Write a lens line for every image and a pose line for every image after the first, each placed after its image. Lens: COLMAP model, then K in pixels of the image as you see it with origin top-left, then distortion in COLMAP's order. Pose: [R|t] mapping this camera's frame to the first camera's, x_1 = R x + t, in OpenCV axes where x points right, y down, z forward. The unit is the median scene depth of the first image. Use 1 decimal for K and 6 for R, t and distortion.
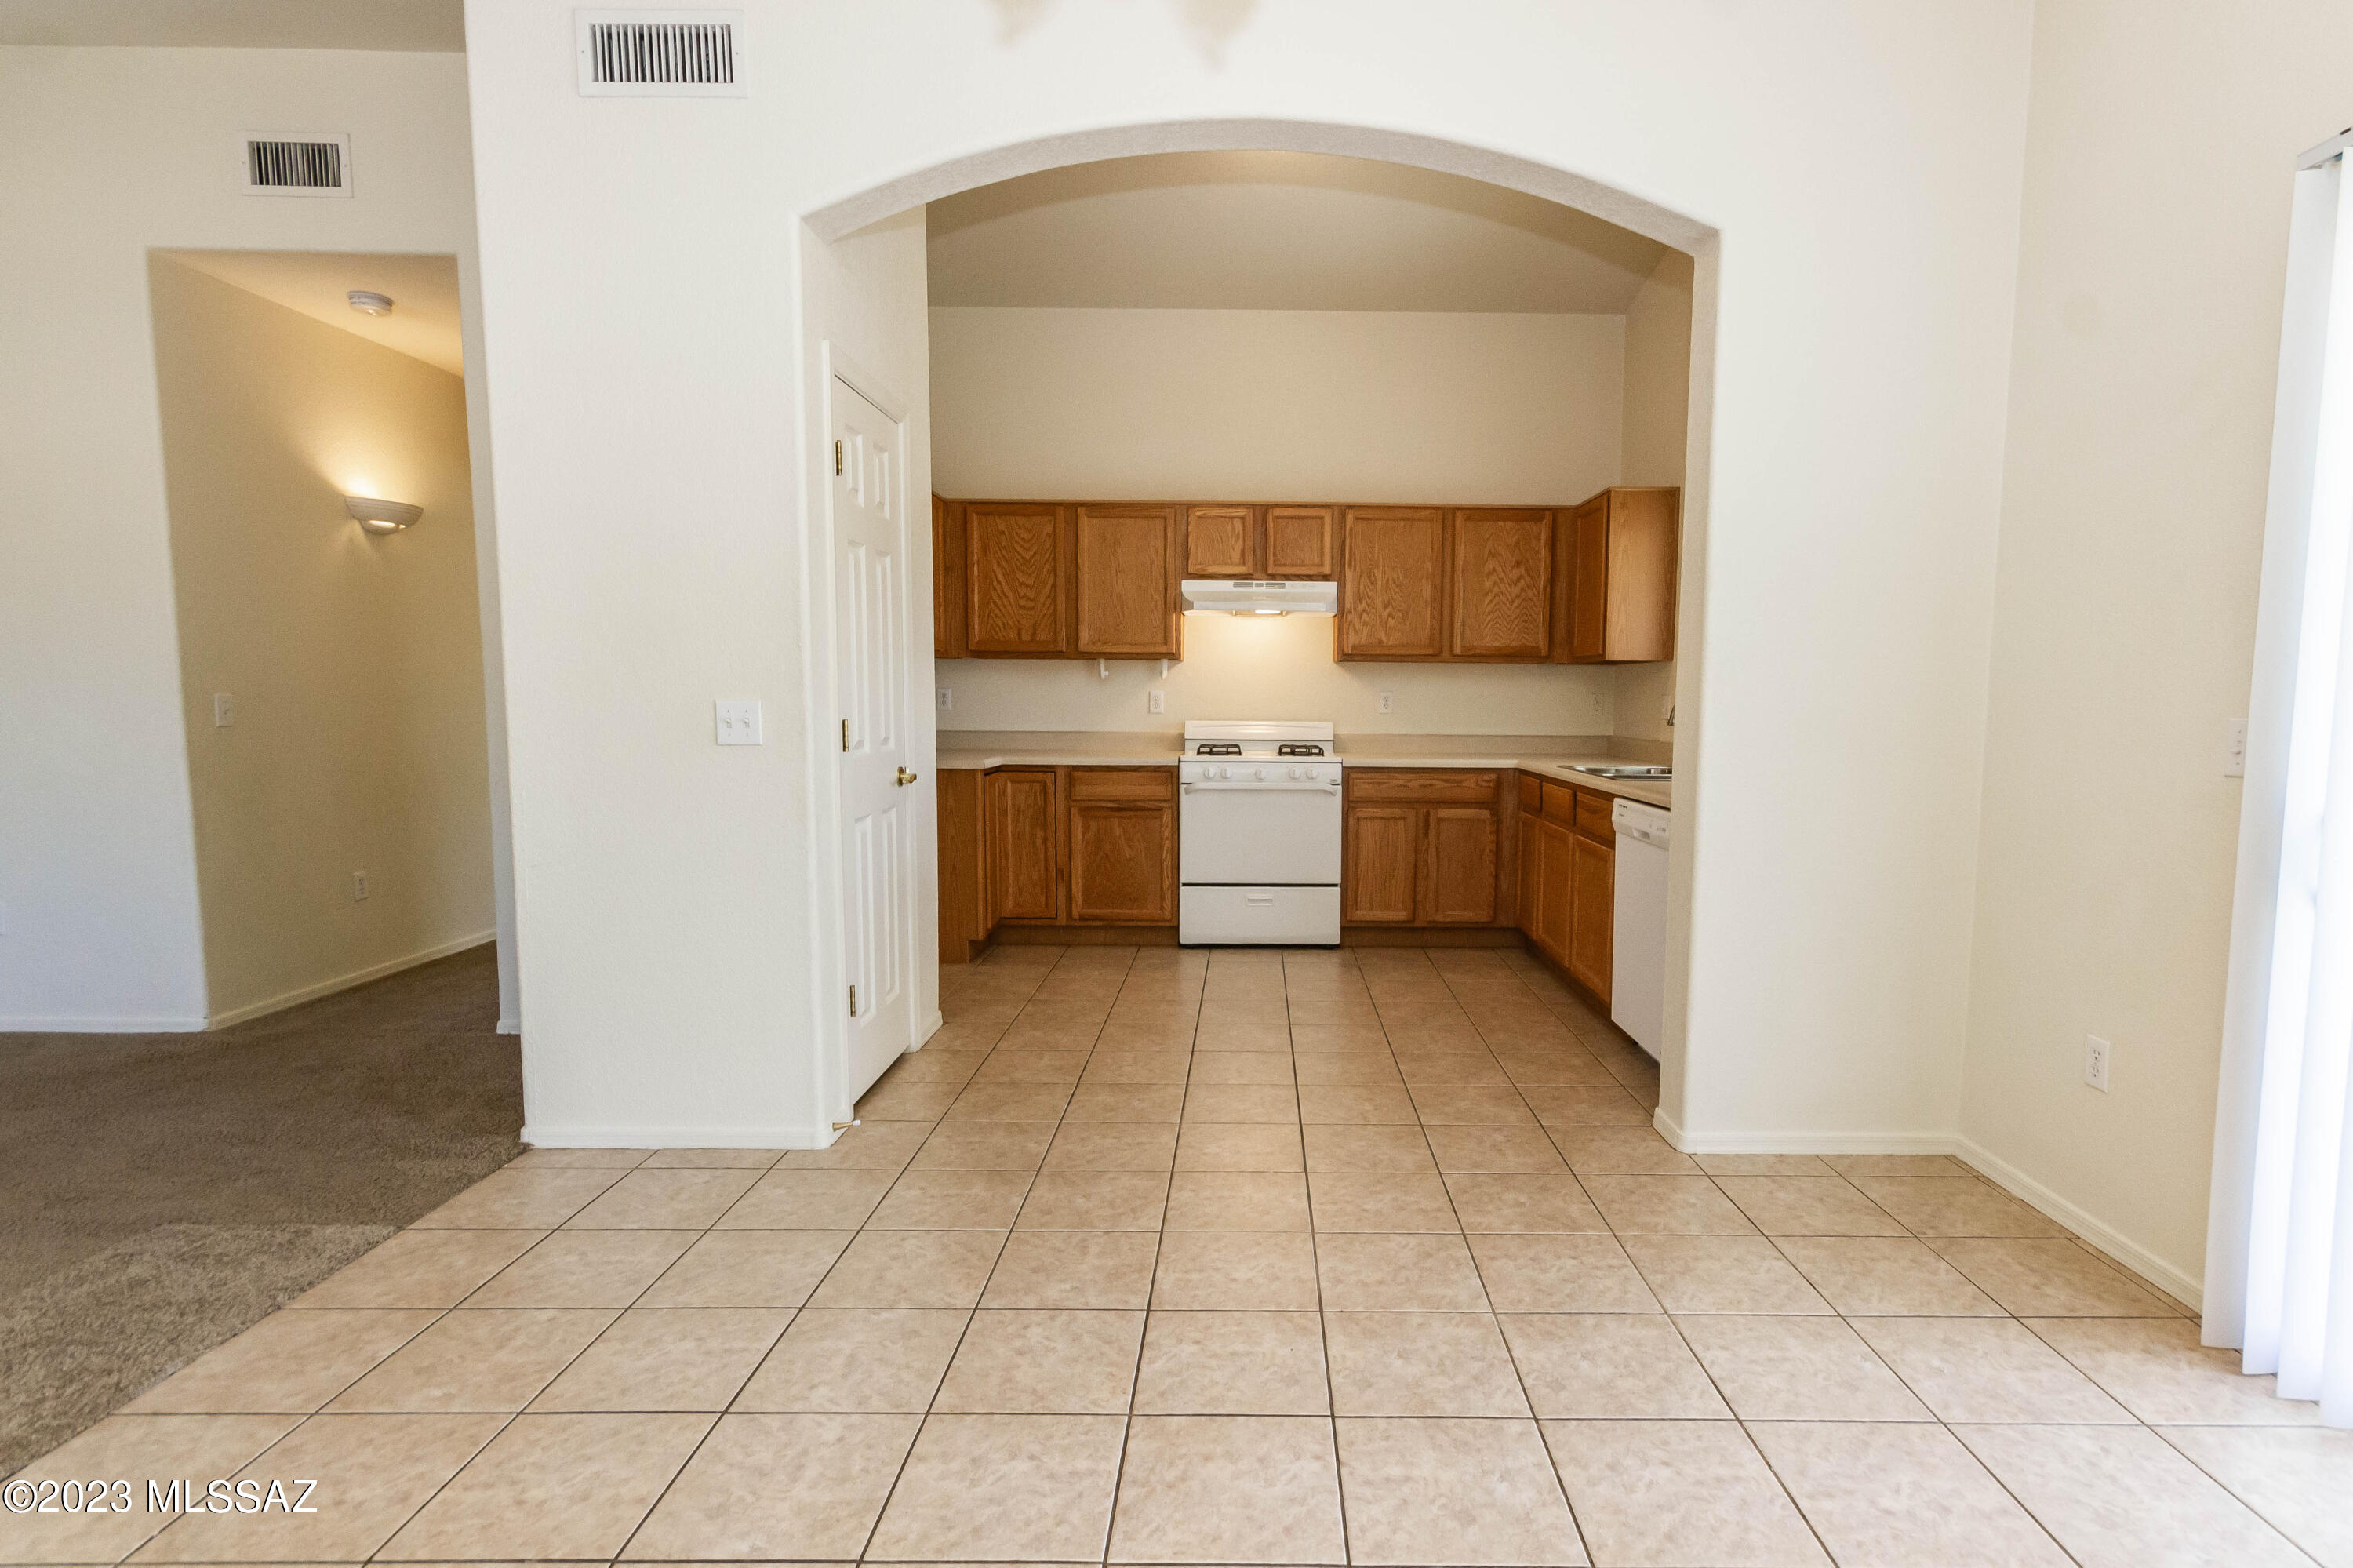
lens RADIAL K [[1202.5, 0, 1254.0], [0, 1202.5, 812.6], [0, 0, 1]] dist [-0.000619, -0.000045]
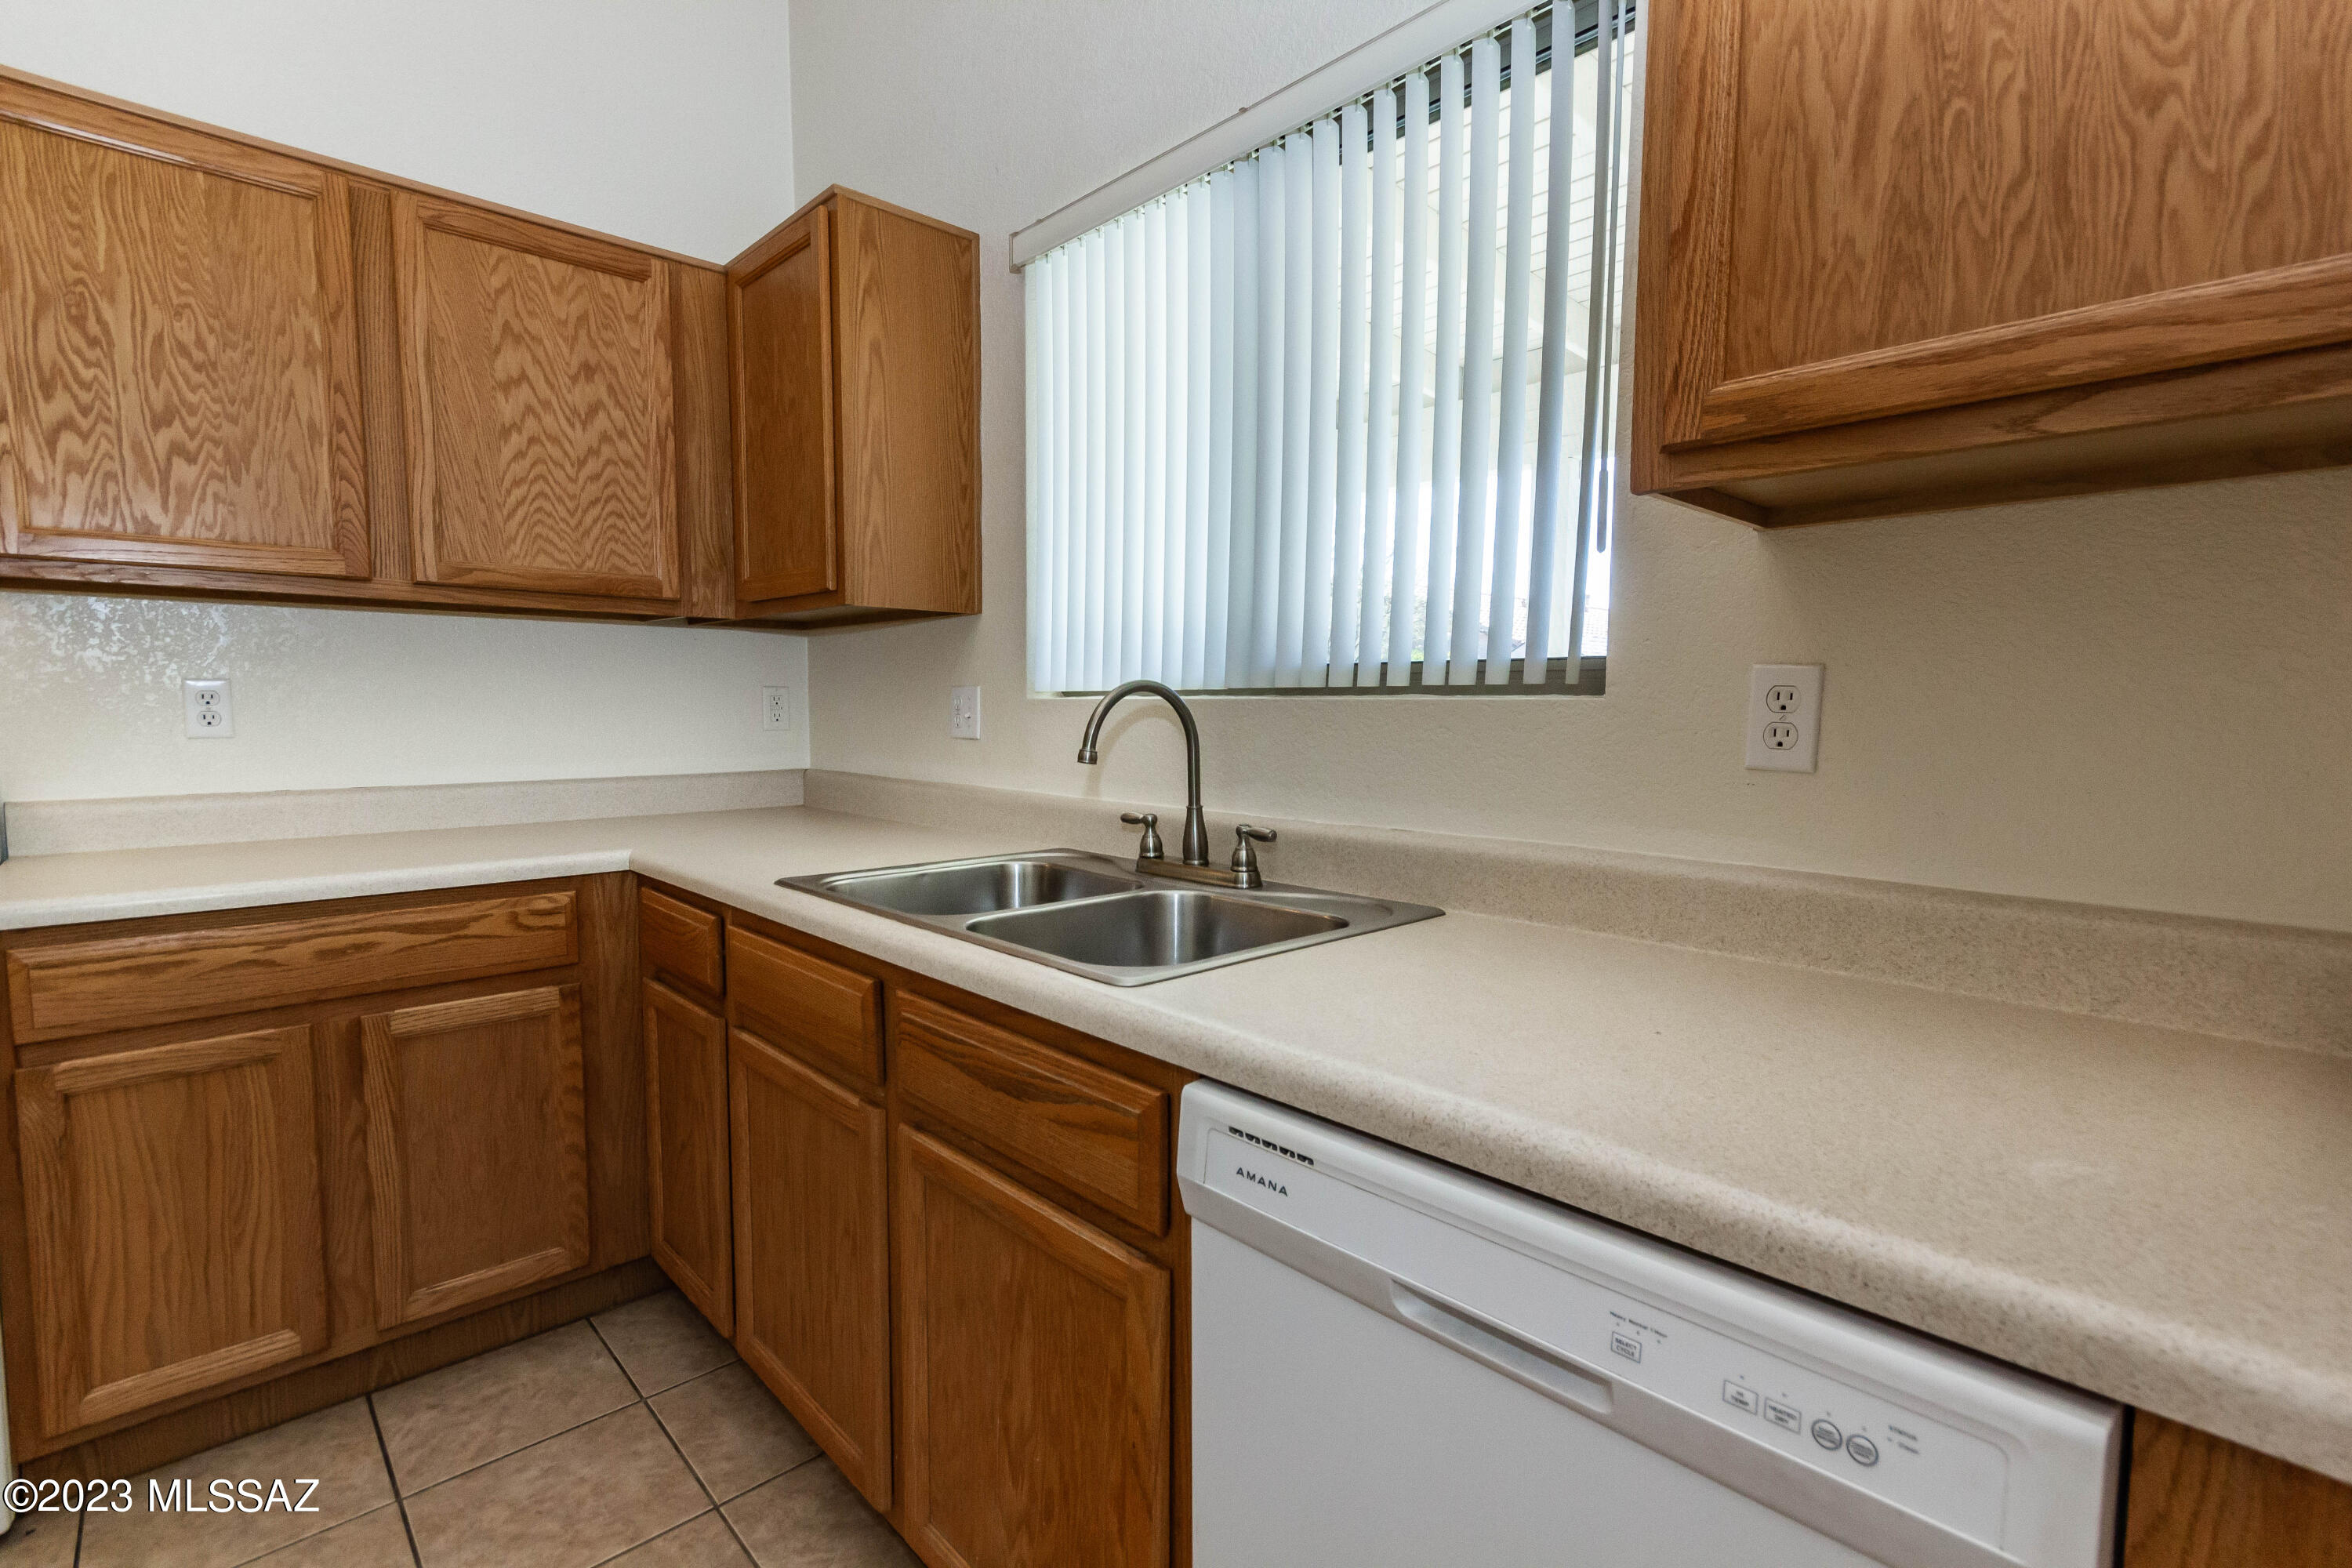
lens RADIAL K [[1083.6, 0, 1197.8], [0, 1083.6, 787.2], [0, 0, 1]] dist [0.002701, -0.000319]
pose [[0.729101, -0.057601, 0.681978, 0.110534], [0.070299, 0.997485, 0.009093, -0.053227], [-0.680786, 0.041313, 0.731316, 0.595137]]
